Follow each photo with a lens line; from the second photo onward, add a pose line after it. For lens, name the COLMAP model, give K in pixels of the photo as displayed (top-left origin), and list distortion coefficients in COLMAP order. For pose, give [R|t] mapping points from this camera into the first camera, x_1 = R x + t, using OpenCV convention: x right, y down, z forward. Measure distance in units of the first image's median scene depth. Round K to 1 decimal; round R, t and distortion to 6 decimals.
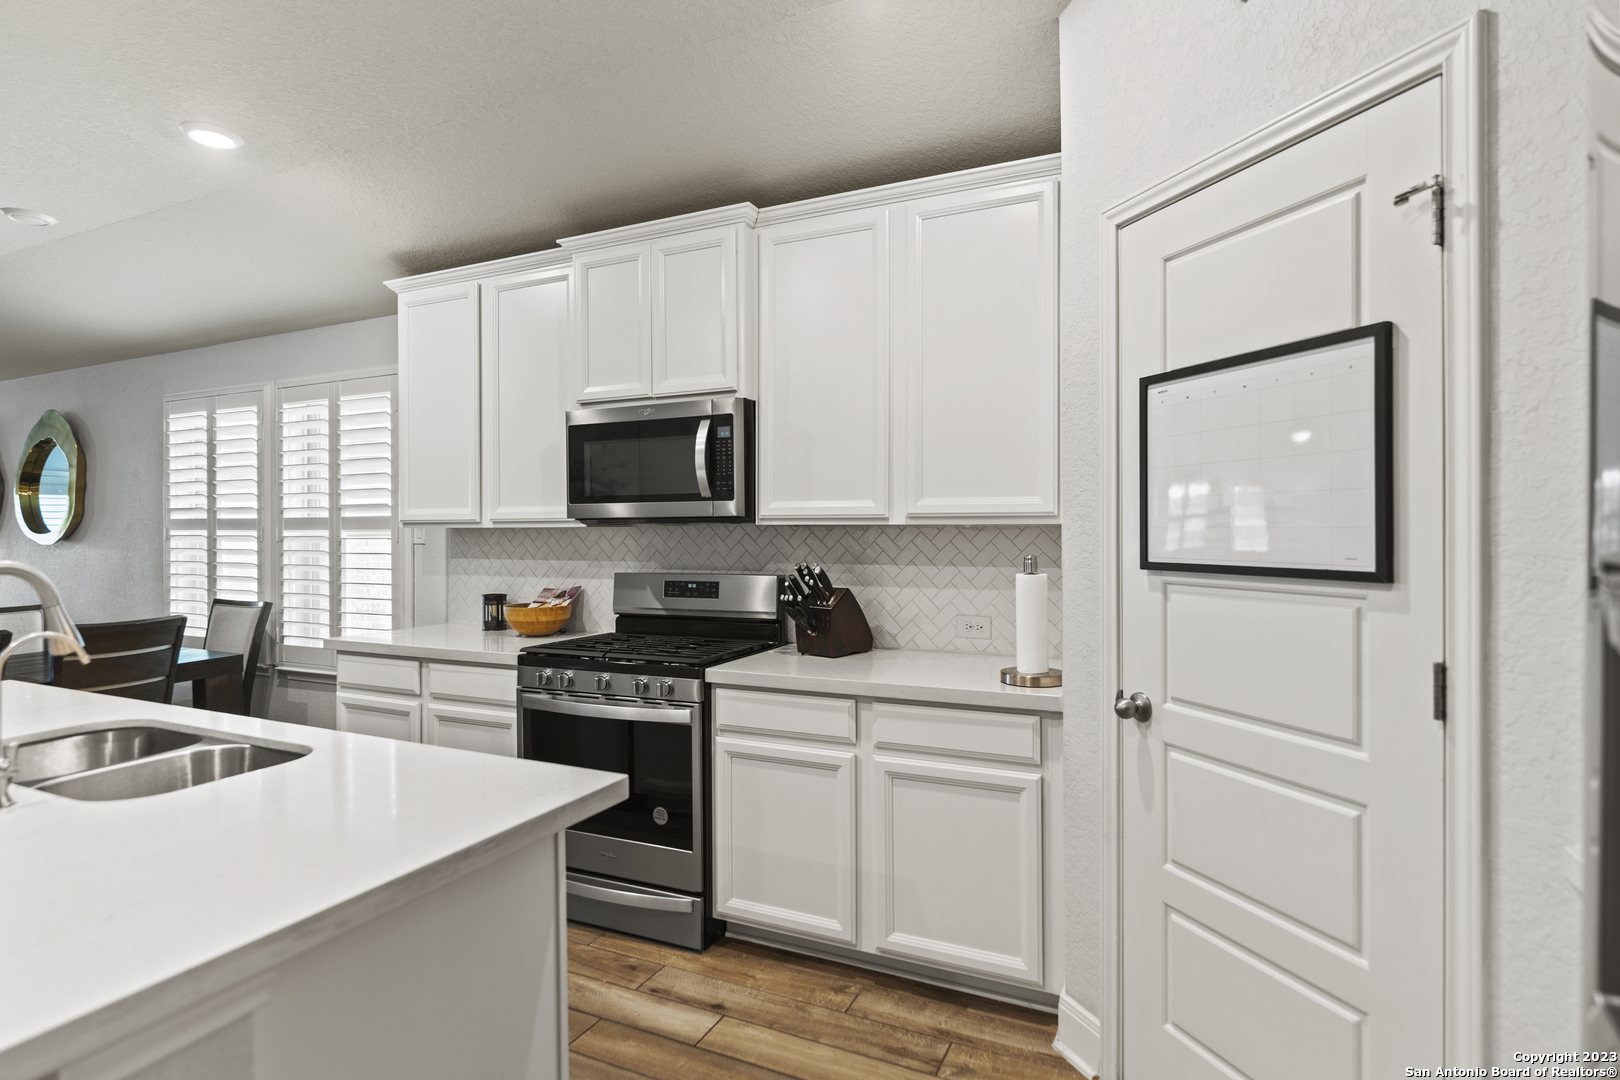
lens RADIAL K [[852.1, 0, 785.3], [0, 852.1, 530.2], [0, 0, 1]] dist [-0.003513, -0.001065]
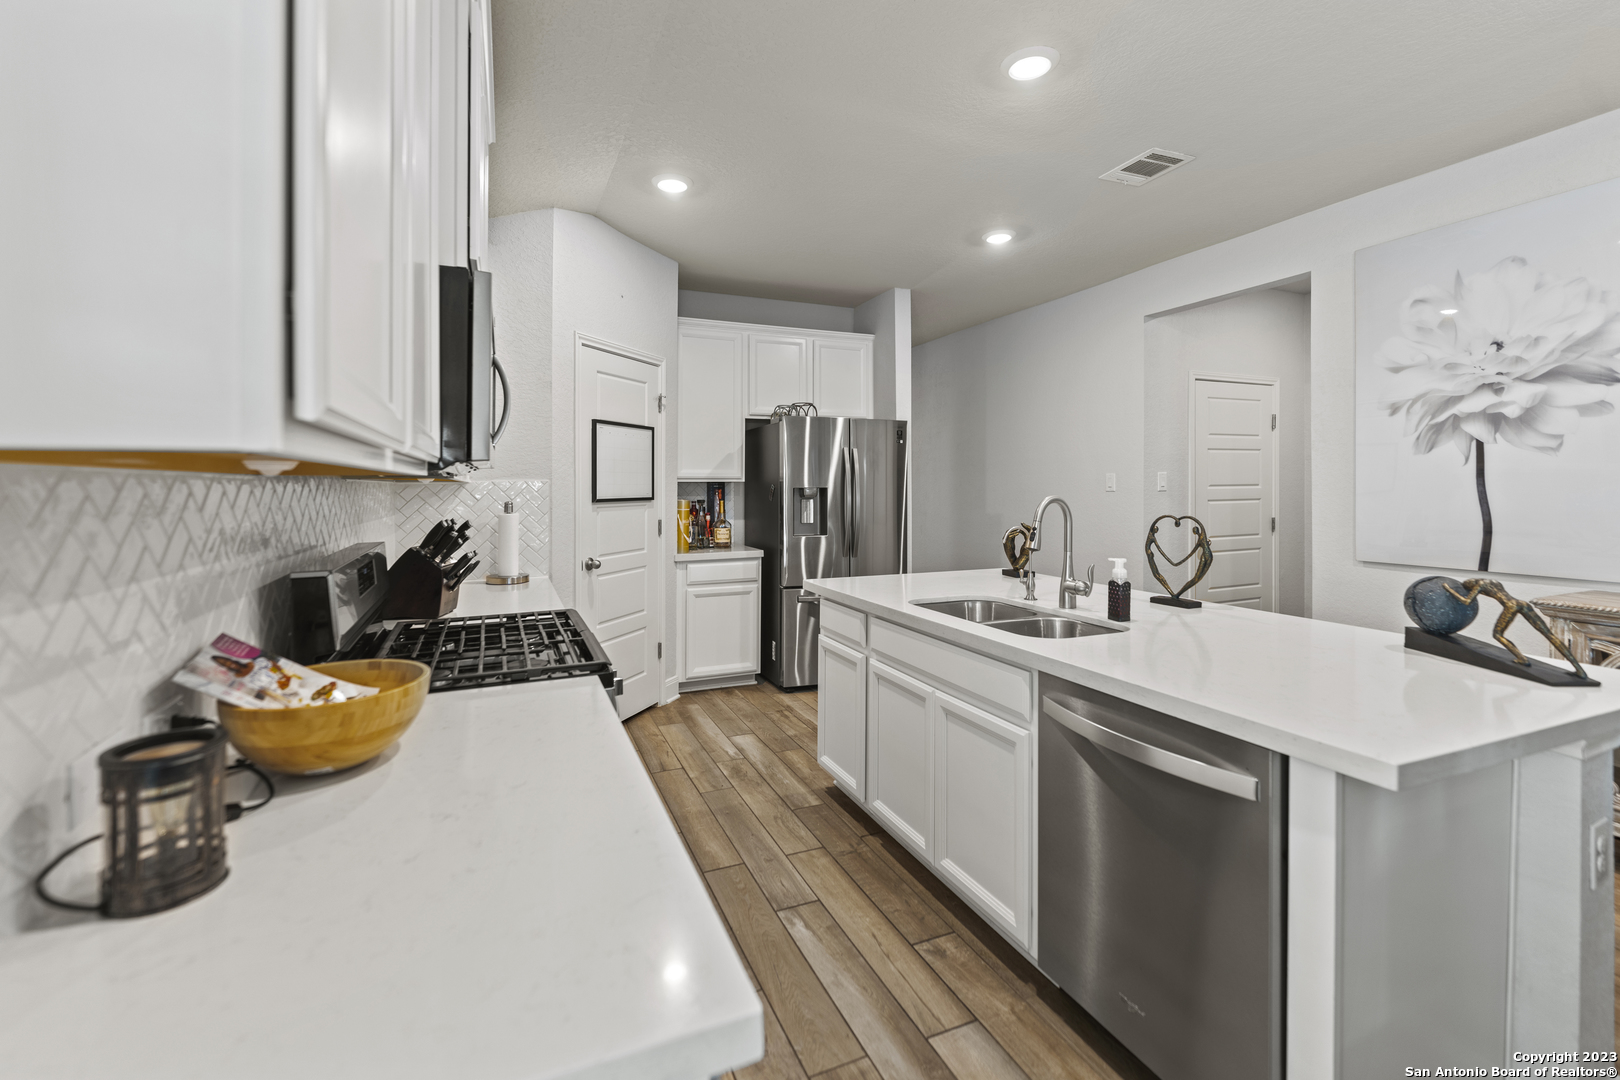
lens RADIAL K [[691.6, 0, 813.5], [0, 691.6, 482.9], [0, 0, 1]] dist [0.000479, -0.000320]
pose [[-0.774351, 0.008228, 0.632702, -0.699016], [0.005796, 0.999966, -0.005910, 0.004707], [-0.632729, -0.000910, -0.774373, 1.189430]]
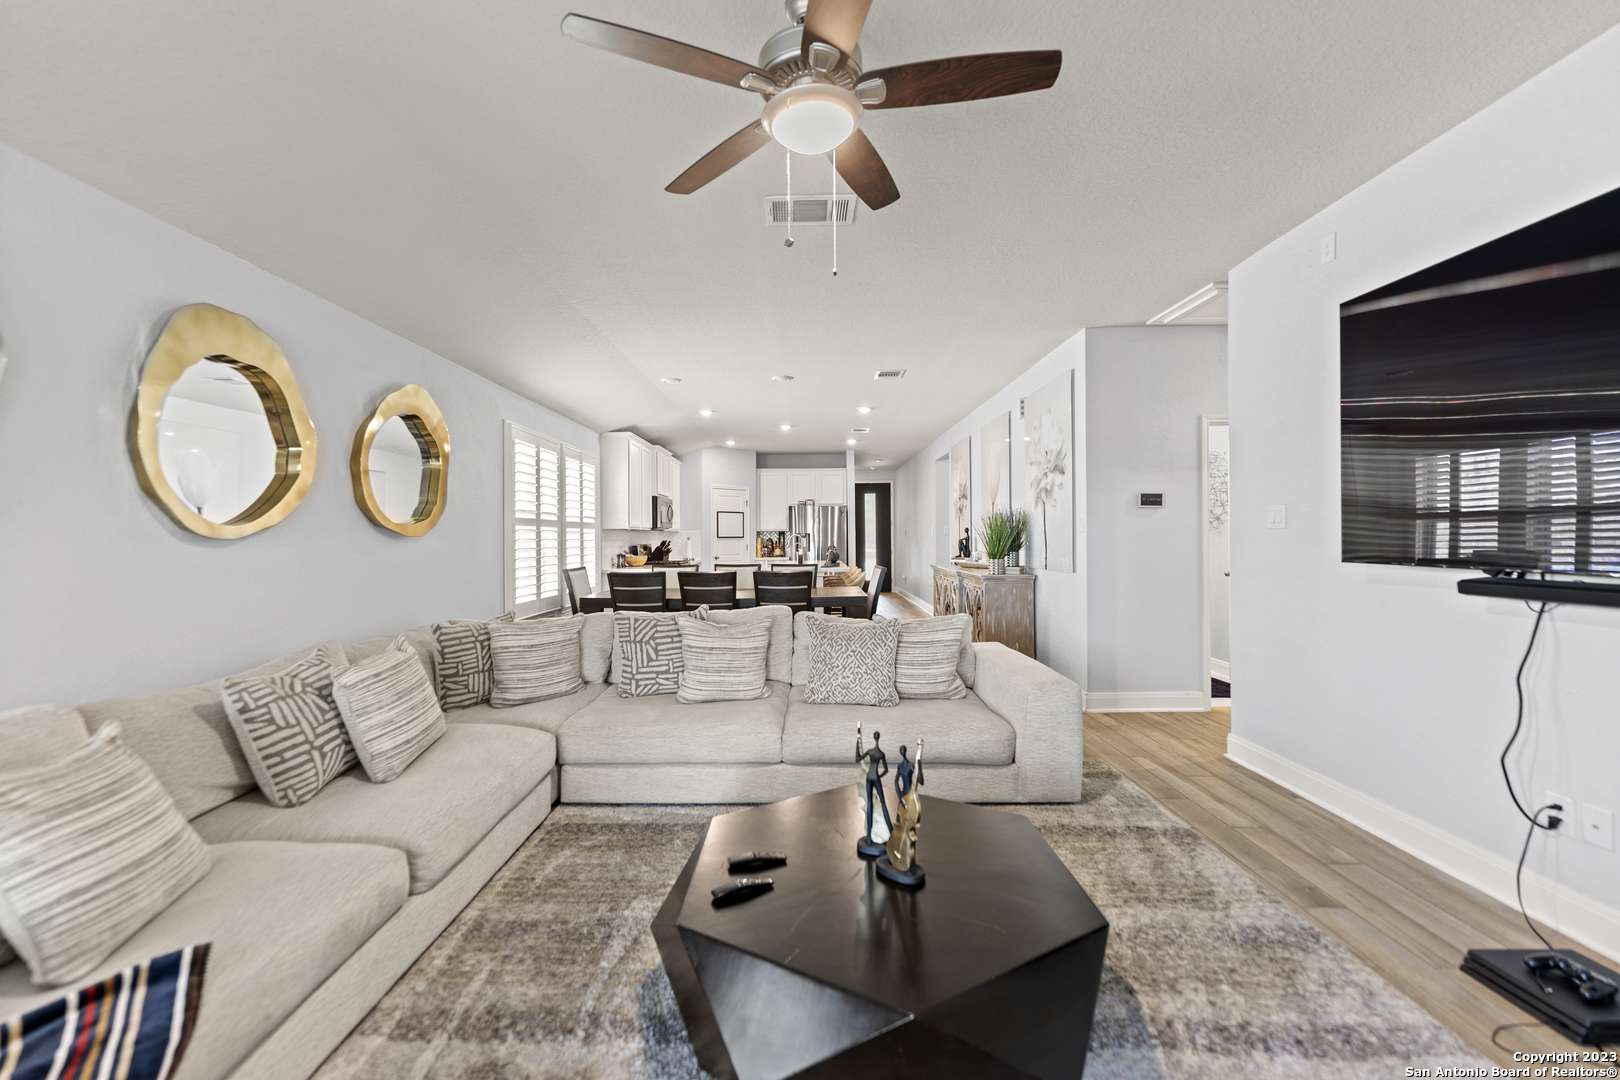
lens RADIAL K [[651.1, 0, 799.9], [0, 651.1, 533.7], [0, 0, 1]] dist [0.002577, -0.000331]
pose [[-0.432196, 0.009931, 0.901725, -2.806034], [0.005472, 0.999950, -0.008391, 0.036300], [-0.901763, 0.001308, -0.432229, 1.588606]]
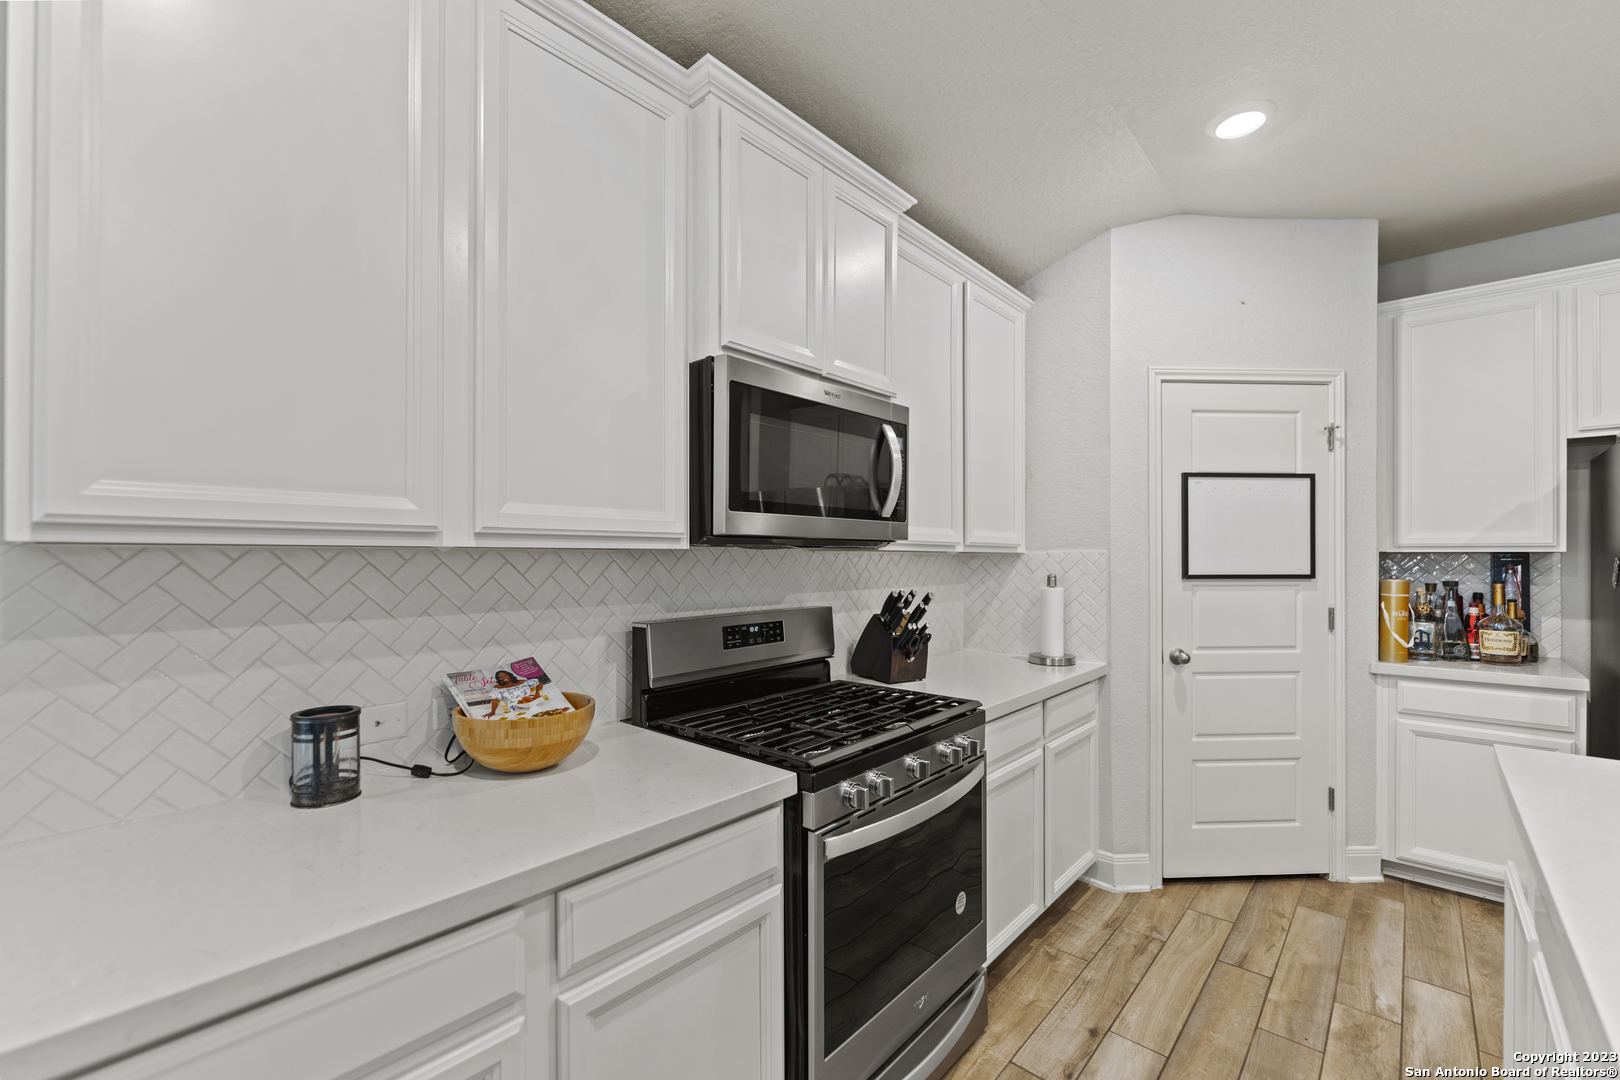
lens RADIAL K [[691.6, 0, 799.0], [0, 691.6, 550.2], [0, 0, 1]] dist [0.000479, -0.000320]
pose [[0.266135, 0.010988, 0.963873, -0.690951], [-0.002582, 0.999940, -0.010687, 0.001977], [-0.963932, 0.000355, 0.266147, 0.802455]]
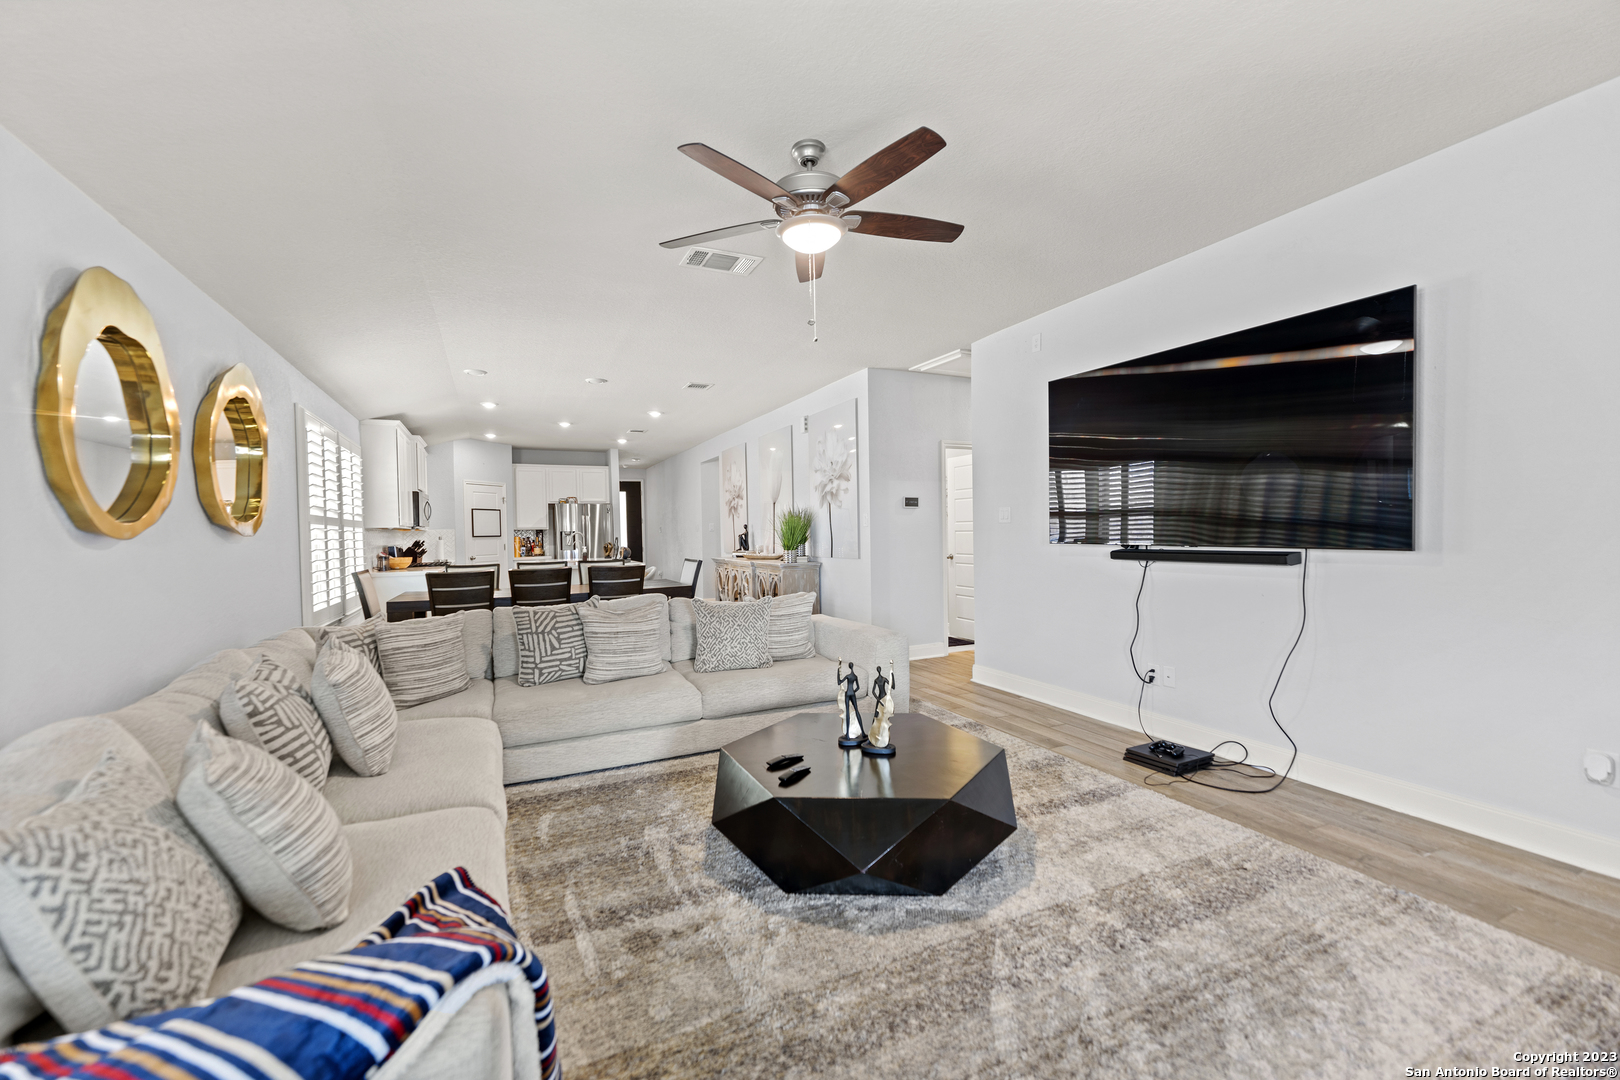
lens RADIAL K [[651.1, 0, 806.8], [0, 651.1, 542.3], [0, 0, 1]] dist [0.002577, -0.000331]
pose [[-0.785636, 0.006779, 0.618651, -2.788570], [0.019232, 0.999724, 0.013468, 0.040227], [-0.618390, 0.022479, -0.785550, 1.965381]]
